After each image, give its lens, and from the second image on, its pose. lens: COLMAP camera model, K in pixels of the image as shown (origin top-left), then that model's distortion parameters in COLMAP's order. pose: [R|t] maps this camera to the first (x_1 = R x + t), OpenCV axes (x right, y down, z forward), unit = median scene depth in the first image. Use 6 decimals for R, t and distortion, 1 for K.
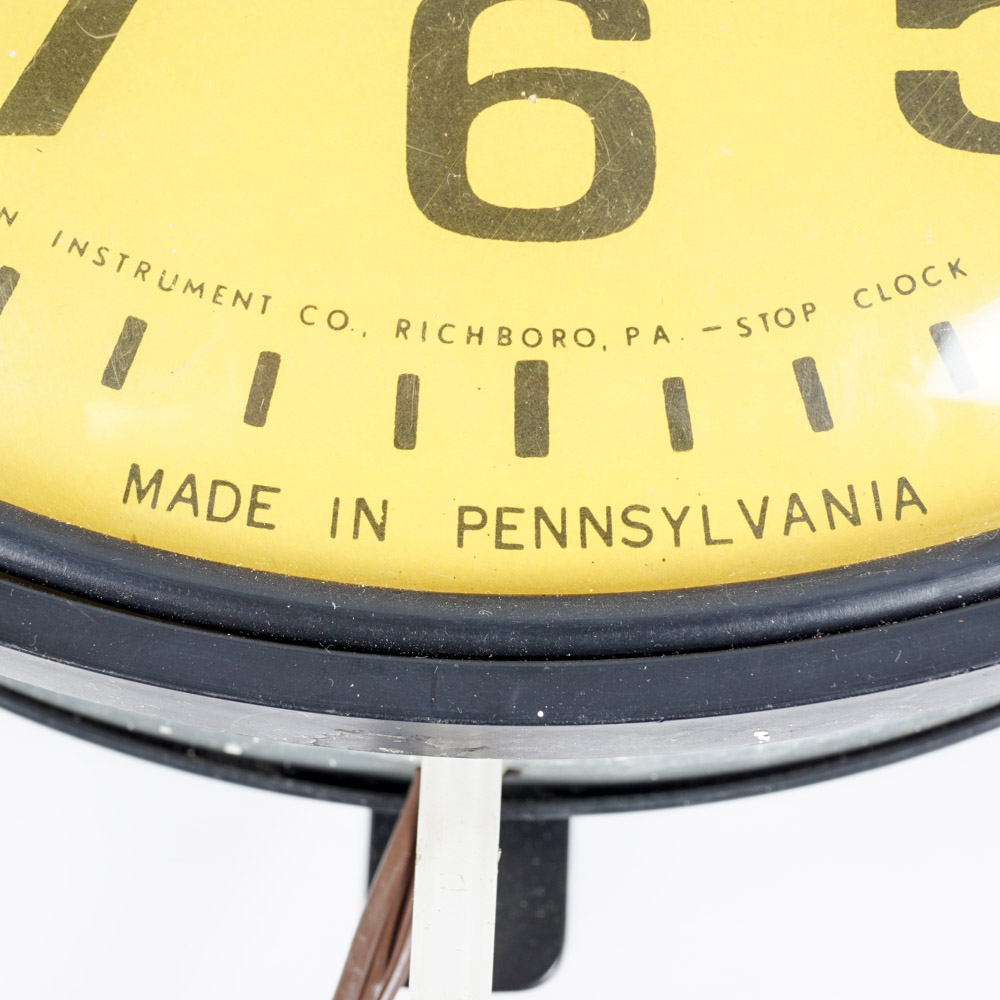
lens RADIAL K [[2048.6, 0, 500.1], [0, 2048.6, 502.0], [0, 0, 1]] dist [-0.066370, 0.000000]
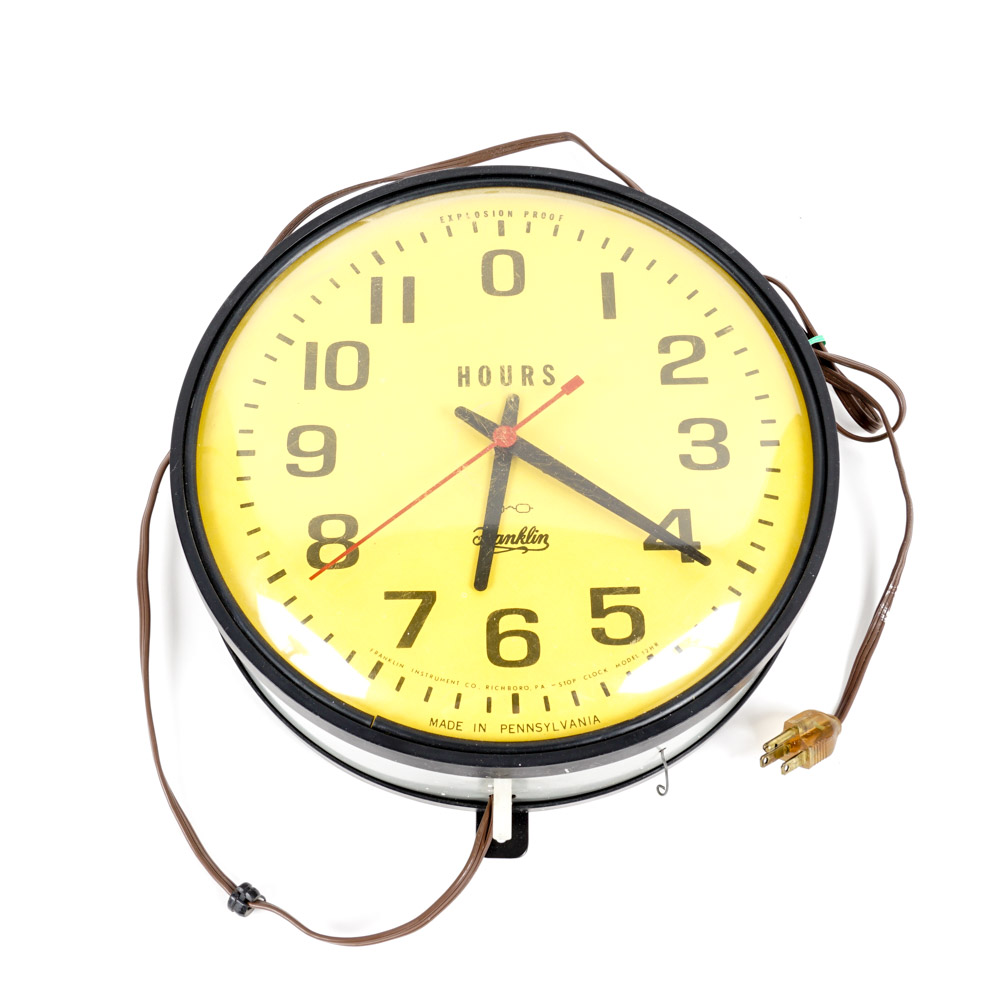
lens RADIAL K [[1992.7, 0, 502.5], [0, 1992.7, 505.7], [0, 0, 1]] dist [0.089124, 0.000000]
pose [[0.999253, -0.030514, 0.023702, -0.109845], [0.034344, 0.982509, -0.183020, 0.347390], [-0.017703, 0.183697, 0.982823, -3.602167]]
